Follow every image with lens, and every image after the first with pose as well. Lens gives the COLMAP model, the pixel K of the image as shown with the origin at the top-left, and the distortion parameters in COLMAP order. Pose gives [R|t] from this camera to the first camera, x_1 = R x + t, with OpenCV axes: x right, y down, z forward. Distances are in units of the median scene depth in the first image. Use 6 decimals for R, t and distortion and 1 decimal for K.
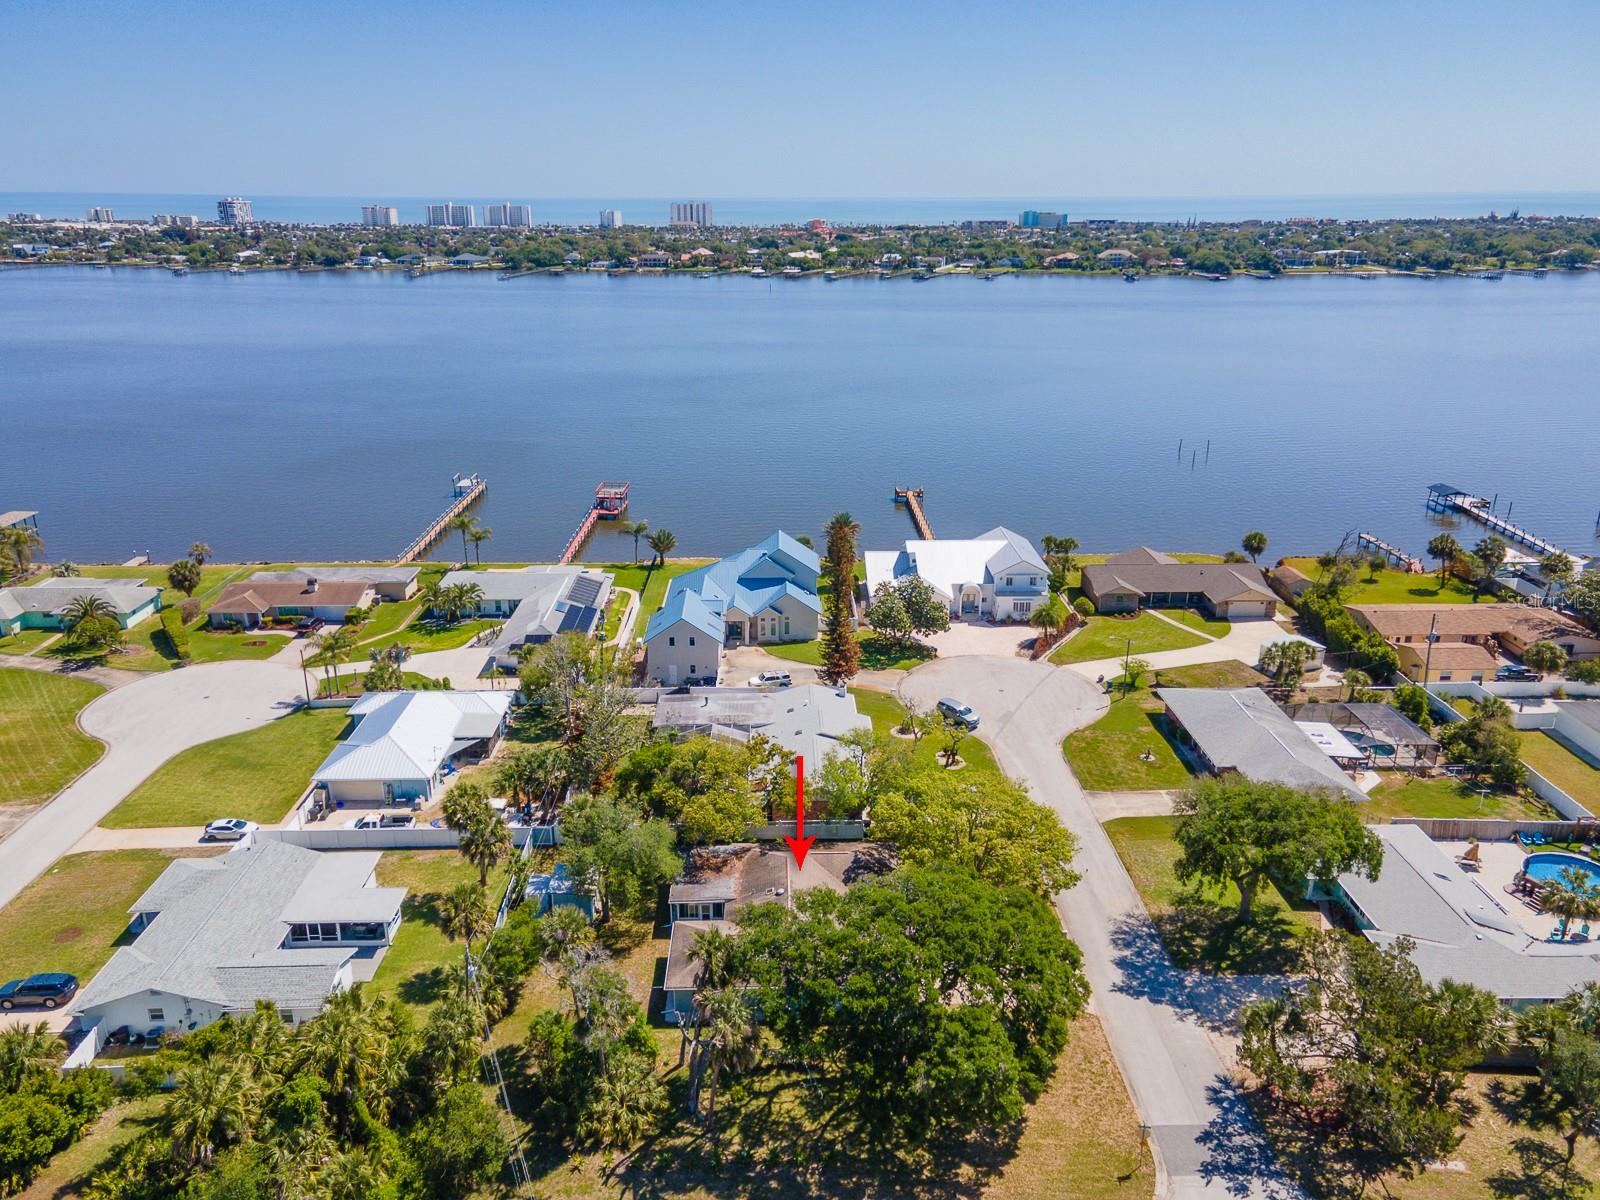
lens RADIAL K [[1173.2, 0, 806.4], [0, 1173.2, 559.5], [0, 0, 1]] dist [0.038013, 0.011561]
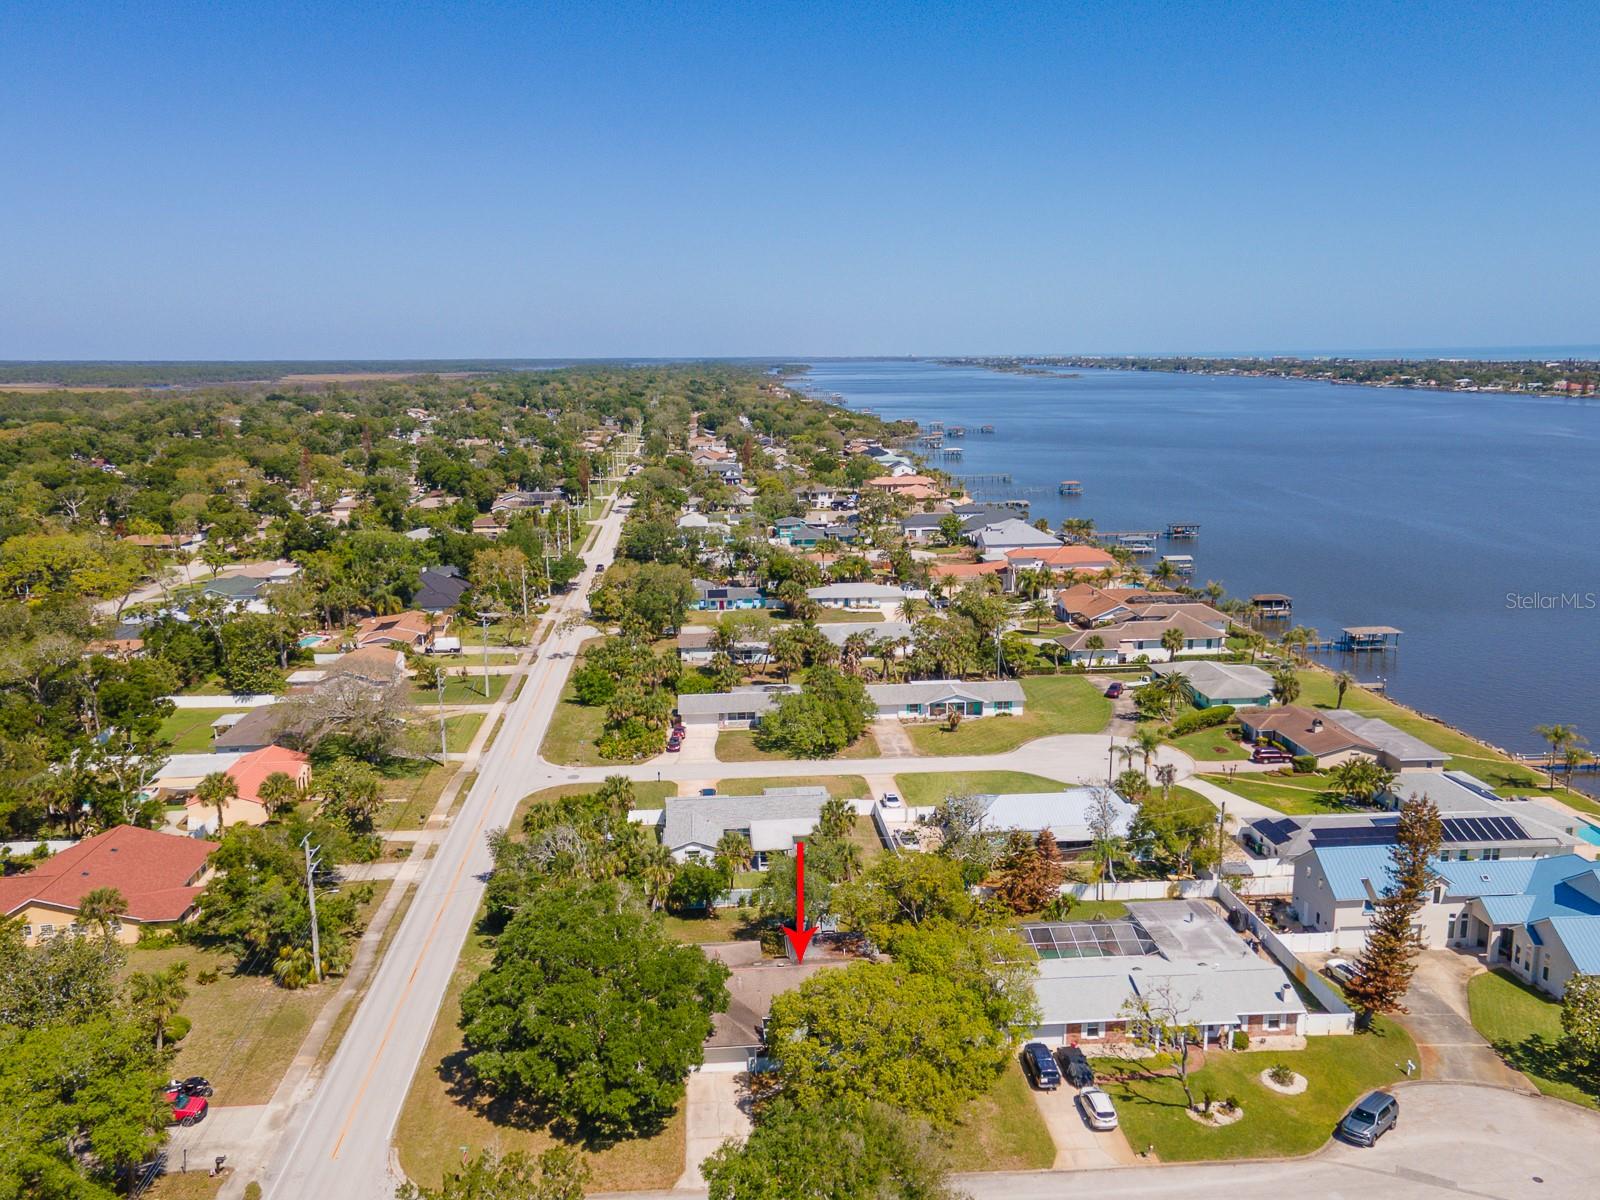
lens RADIAL K [[1278.0, 0, 789.3], [0, 1278.0, 674.5], [0, 0, 1]] dist [0.048421, 0.001027]
pose [[0.057282, 0.239517, -0.969201, 0.585350], [-0.282575, 0.934987, 0.214361, -0.123603], [0.957533, 0.261593, 0.121239, 0.438920]]
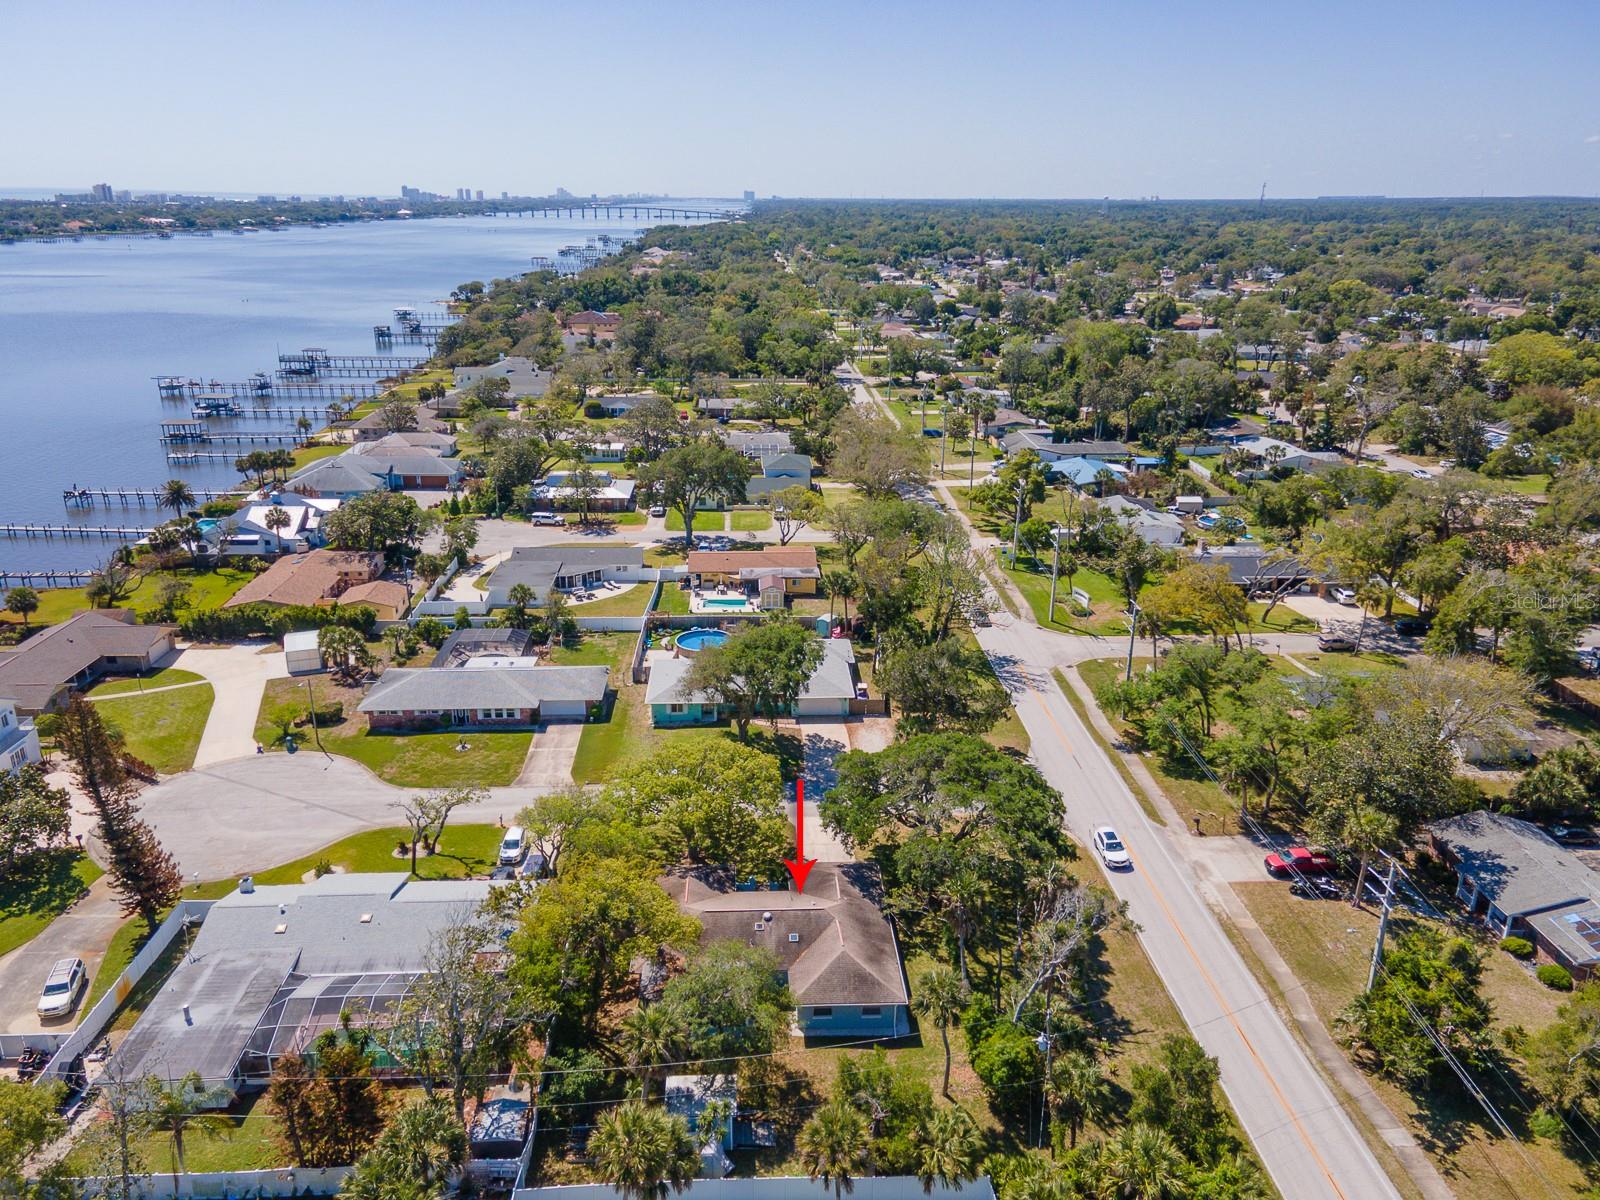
lens RADIAL K [[1169.5, 0, 788.4], [0, 1169.5, 597.4], [0, 0, 1]] dist [0.039168, 0.010390]
pose [[-0.017427, -0.319222, 0.947520, -0.465886], [0.286252, 0.906403, 0.310634, -0.134742], [-0.957996, 0.276643, 0.075583, 0.464922]]
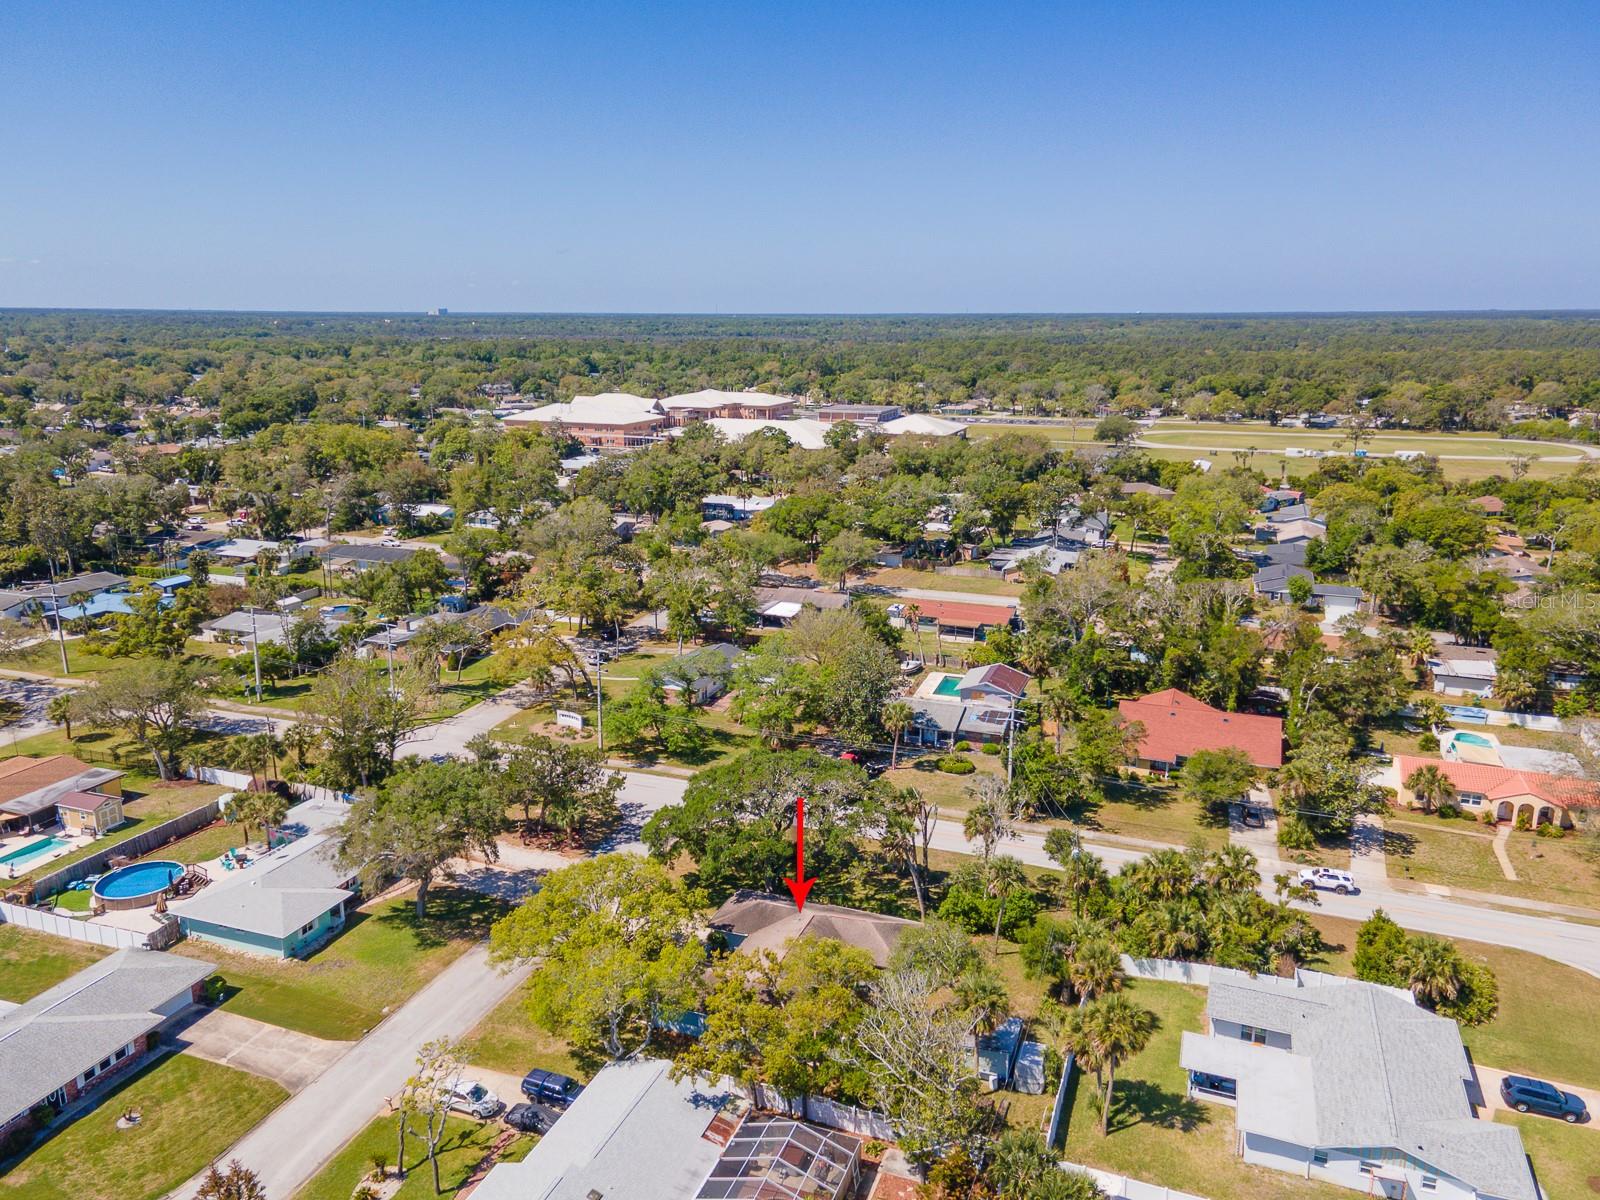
lens RADIAL K [[1169.5, 0, 788.4], [0, 1169.5, 597.4], [0, 0, 1]] dist [0.039168, 0.010390]
pose [[-0.924522, -0.090085, 0.370328, -0.206726], [0.111530, 0.865183, 0.488895, -0.281252], [-0.364444, 0.493298, -0.789834, 0.934293]]
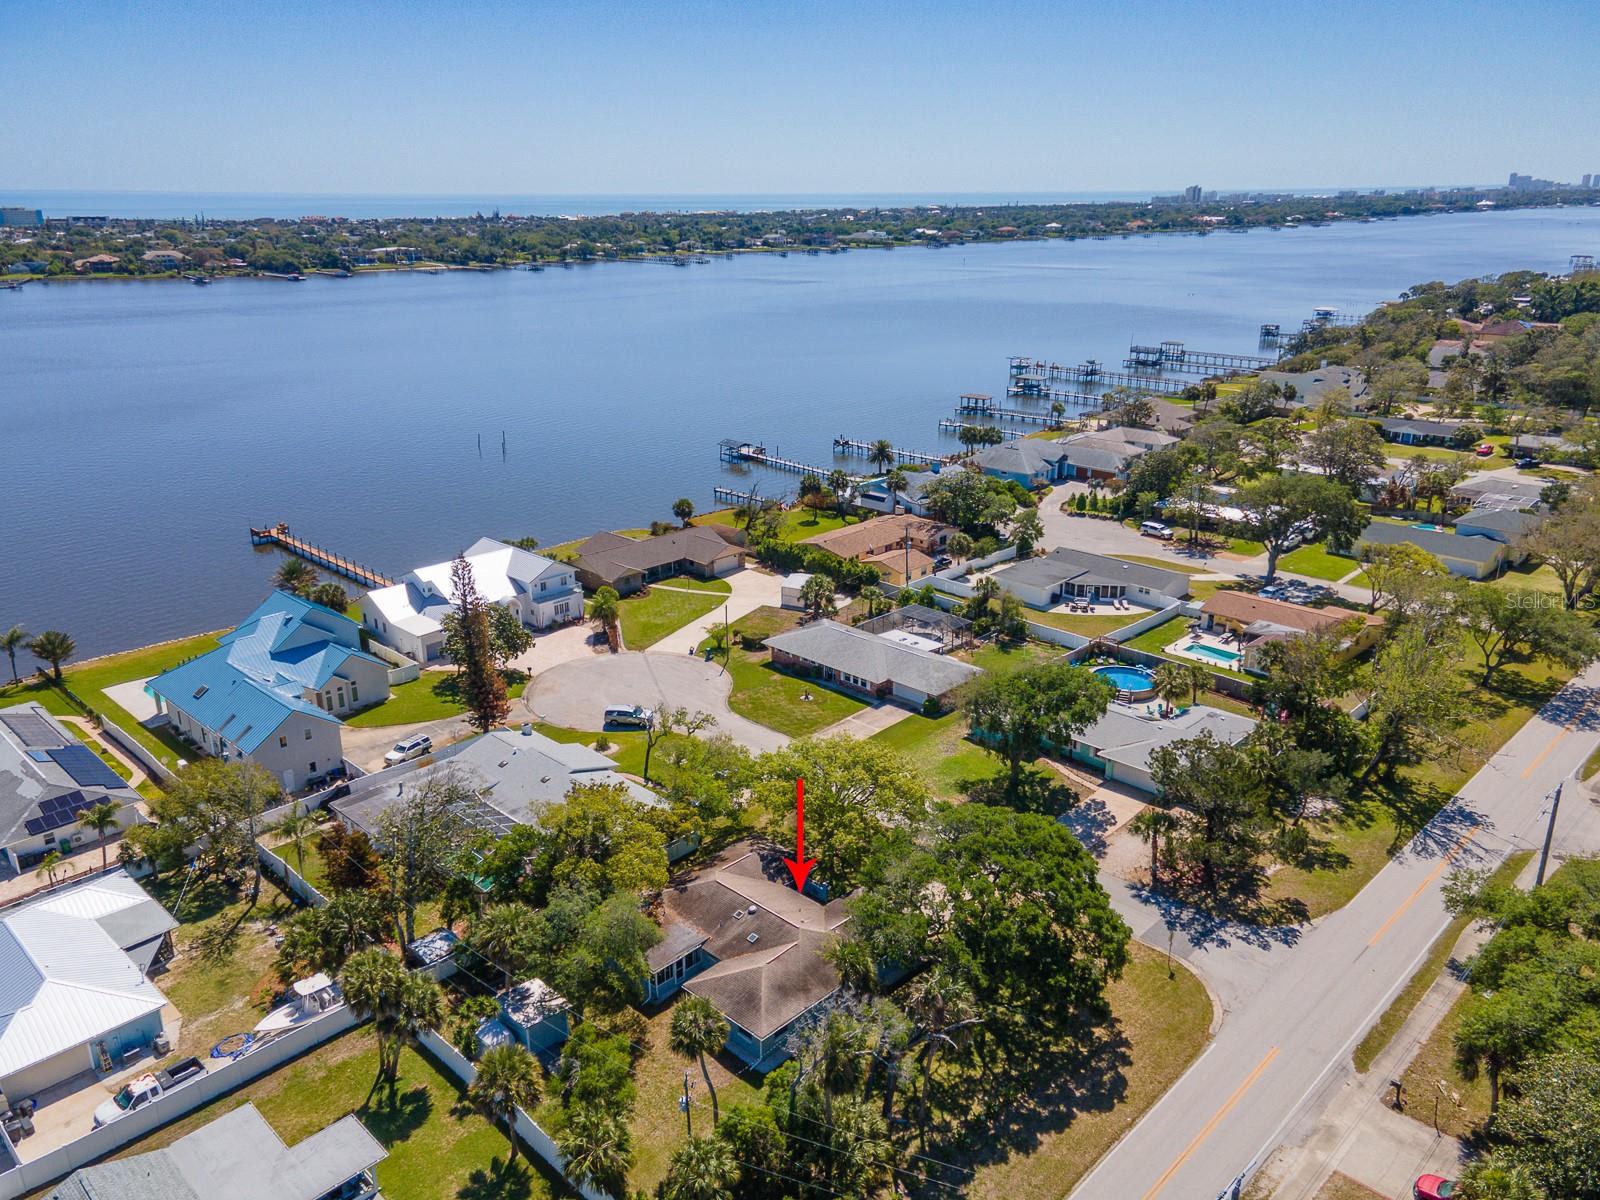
lens RADIAL K [[1169.5, 0, 788.4], [0, 1169.5, 597.4], [0, 0, 1]] dist [0.039168, 0.010390]
pose [[0.718418, -0.227725, 0.657280, -0.317975], [0.207342, 0.972047, 0.110152, -0.036946], [-0.663992, 0.057147, 0.745553, 0.137089]]
